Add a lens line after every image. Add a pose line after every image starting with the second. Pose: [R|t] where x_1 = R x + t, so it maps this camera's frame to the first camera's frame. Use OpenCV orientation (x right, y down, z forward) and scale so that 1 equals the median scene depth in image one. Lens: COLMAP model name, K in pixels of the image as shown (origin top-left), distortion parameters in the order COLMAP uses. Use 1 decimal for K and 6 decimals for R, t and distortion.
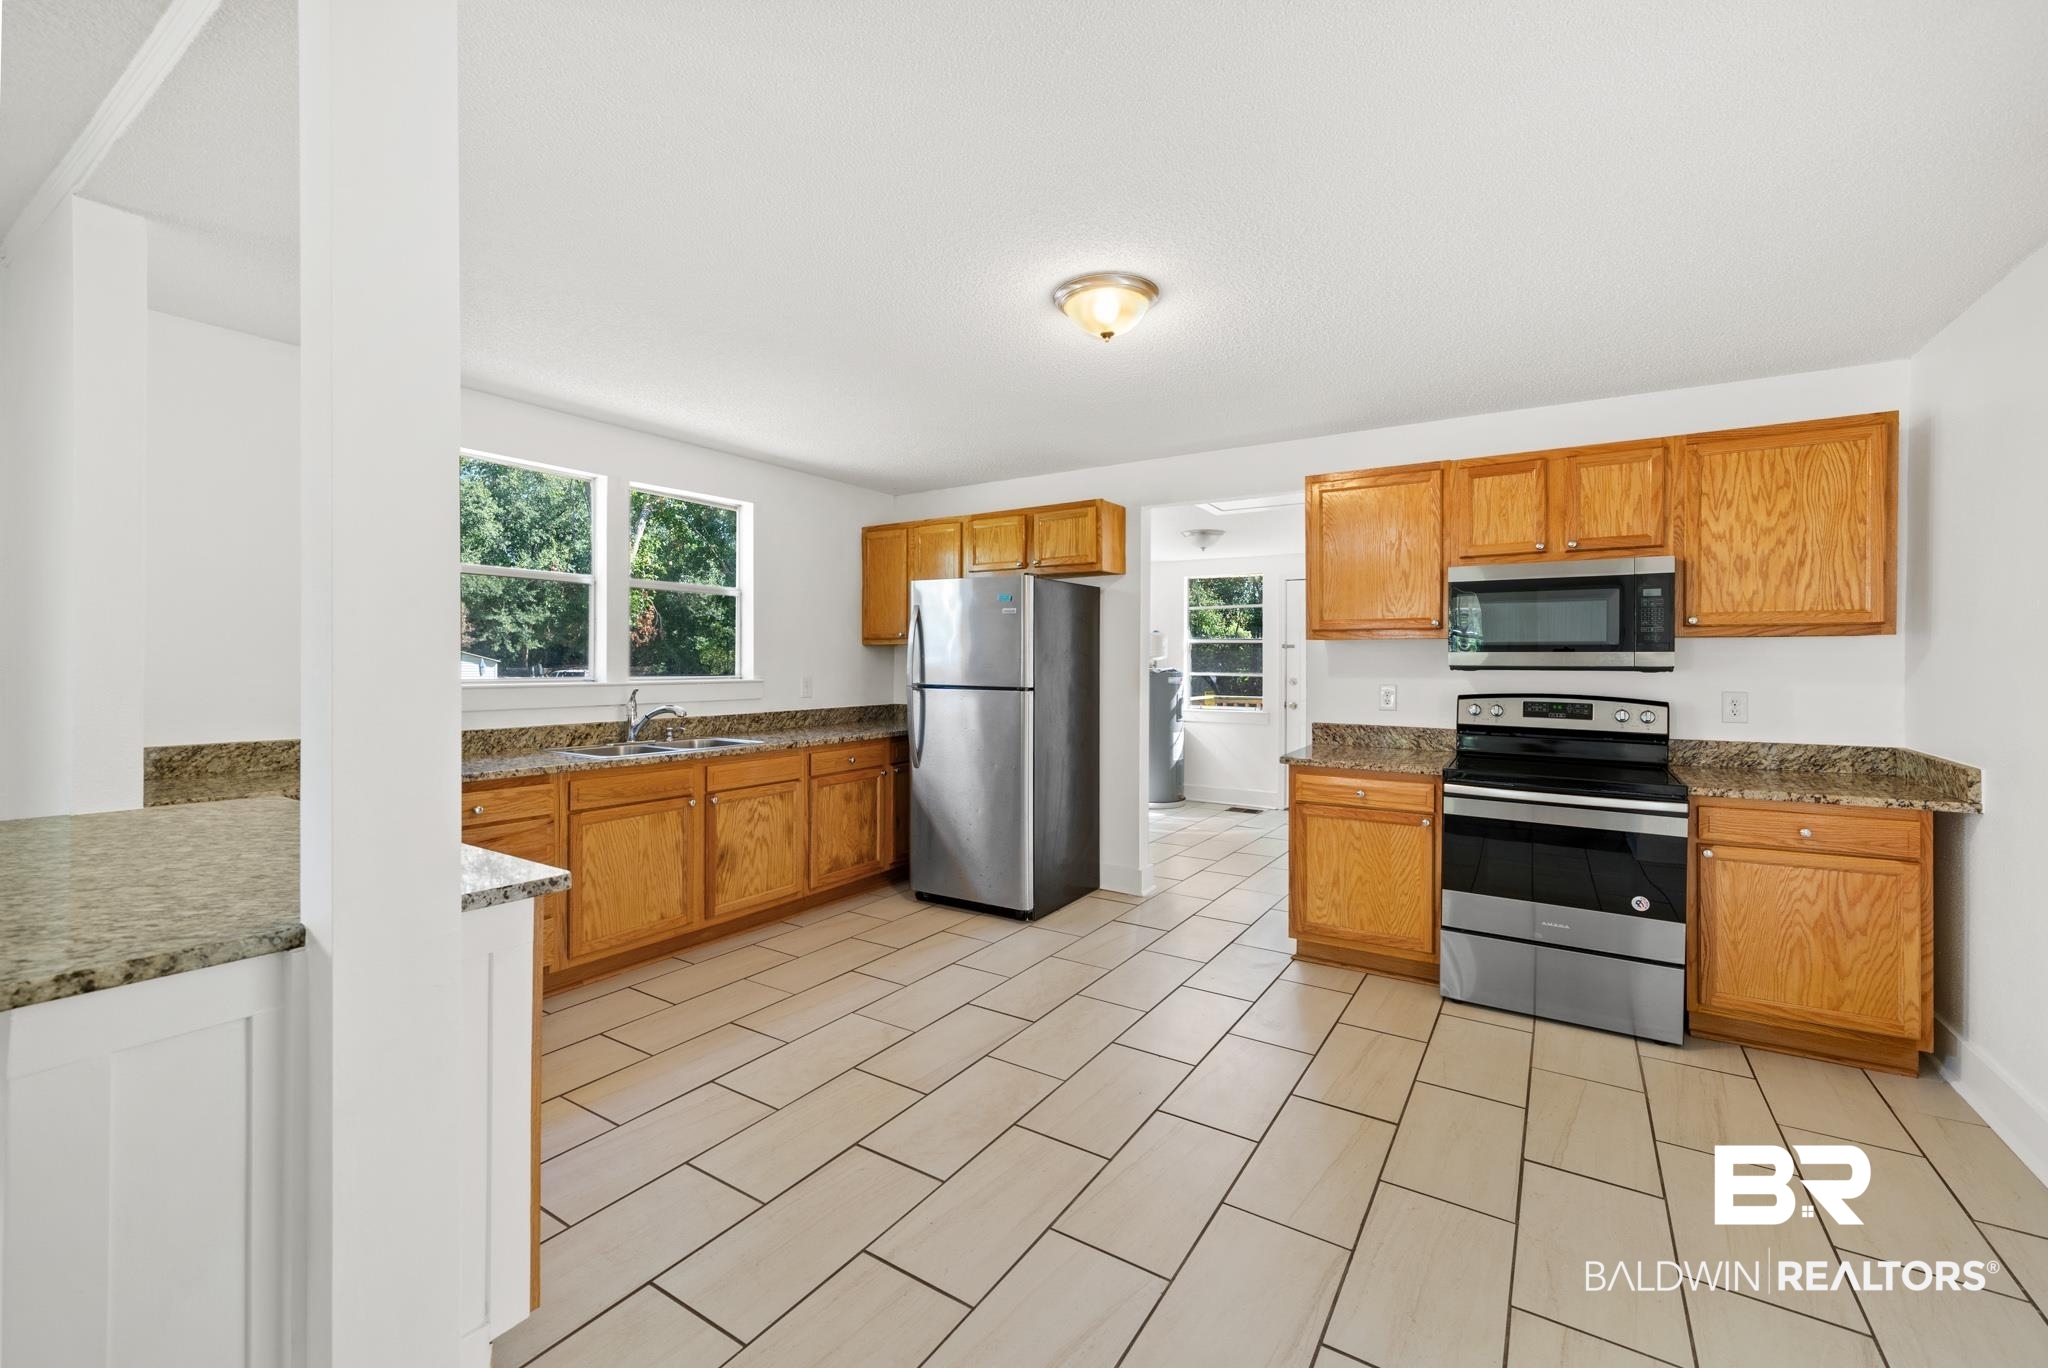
lens RADIAL K [[843.0, 0, 1014.9], [0, 843.0, 663.3], [0, 0, 1]] dist [-0.008198, -0.000107]
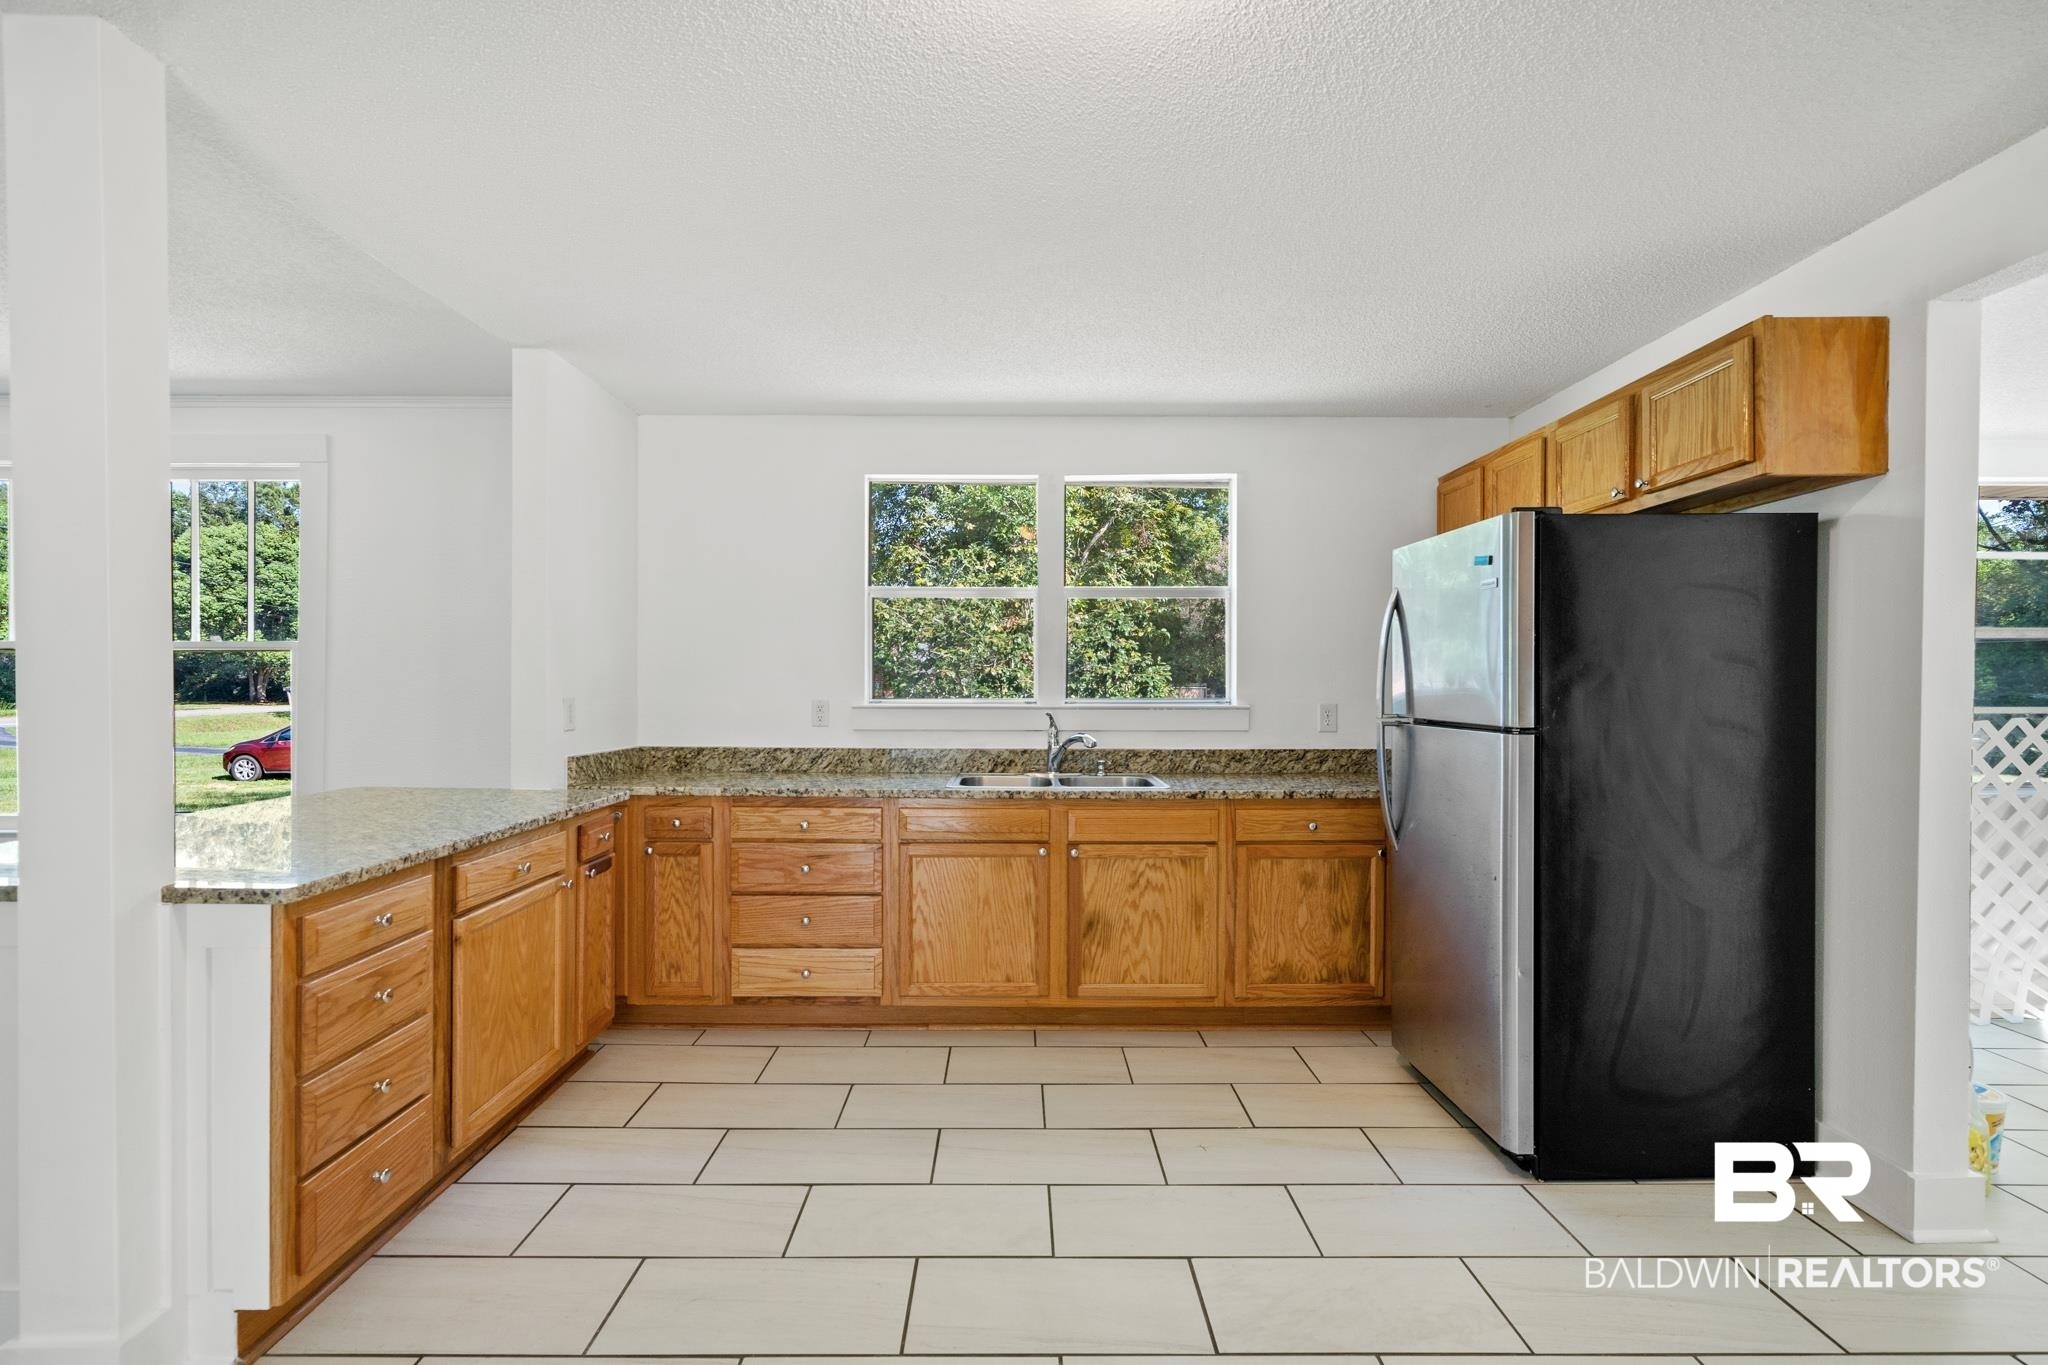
lens RADIAL K [[935.1, 0, 1010.5], [0, 935.1, 692.3], [0, 0, 1]] dist [0.002086, -0.000182]
pose [[0.545373, 0.006206, -0.838170, 0.353062], [-0.000648, 0.999975, 0.006983, 0.002564], [0.838193, -0.003266, 0.545364, 0.450210]]
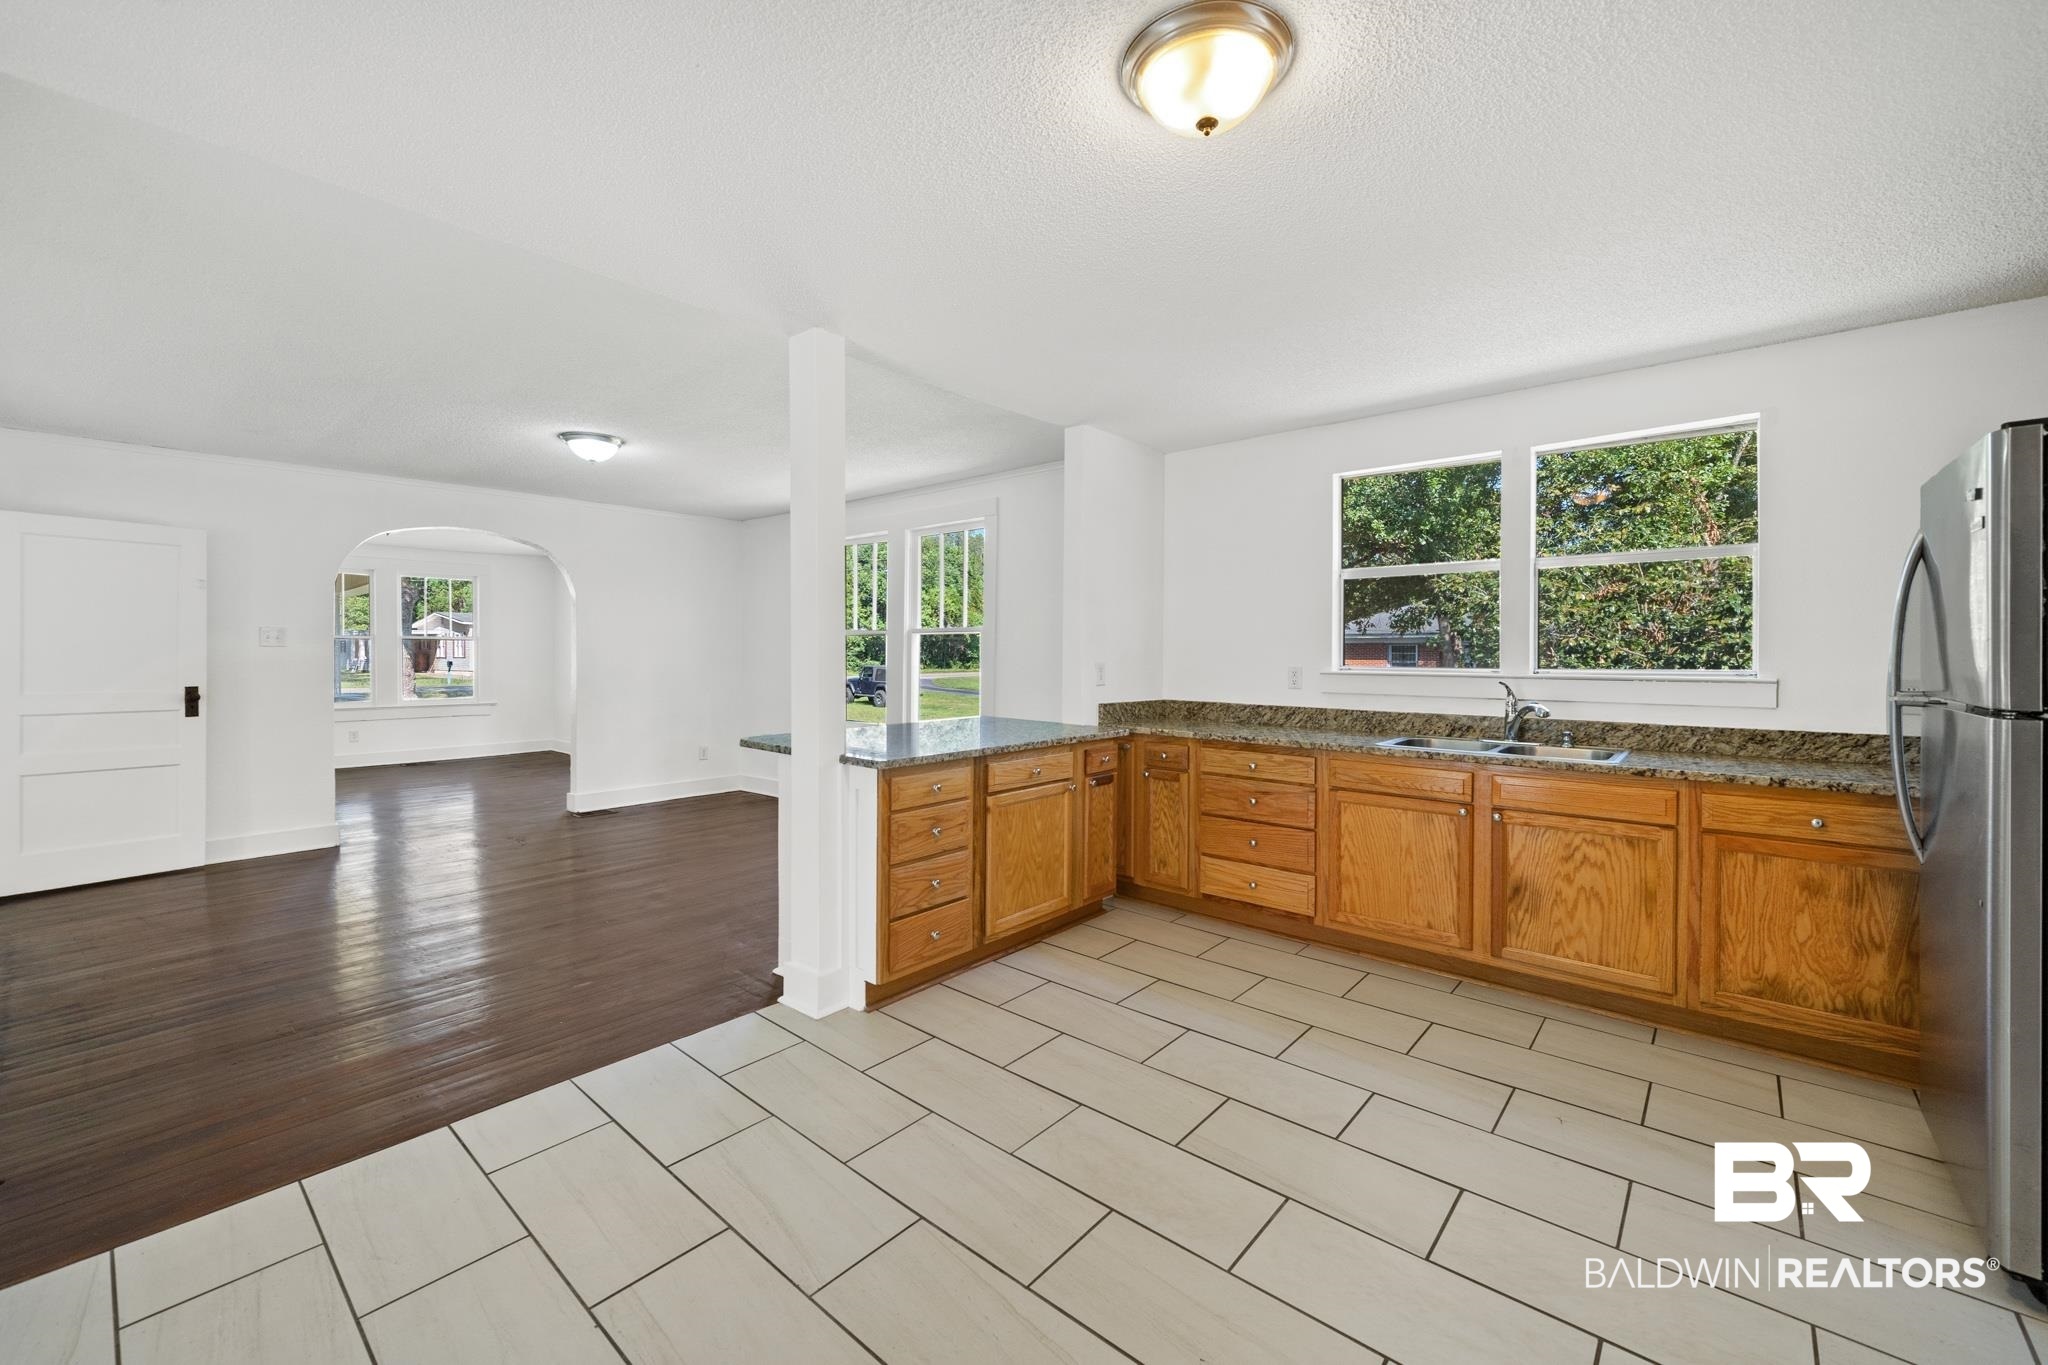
lens RADIAL K [[808.9, 0, 1023.5], [0, 808.9, 661.5], [0, 0, 1]] dist [-0.003841, 0.000383]
pose [[-0.136548, 0.007695, -0.990604, 0.486801], [-0.004741, 0.999953, 0.008422, 0.004419], [0.990622, 0.005847, -0.136505, 0.630217]]
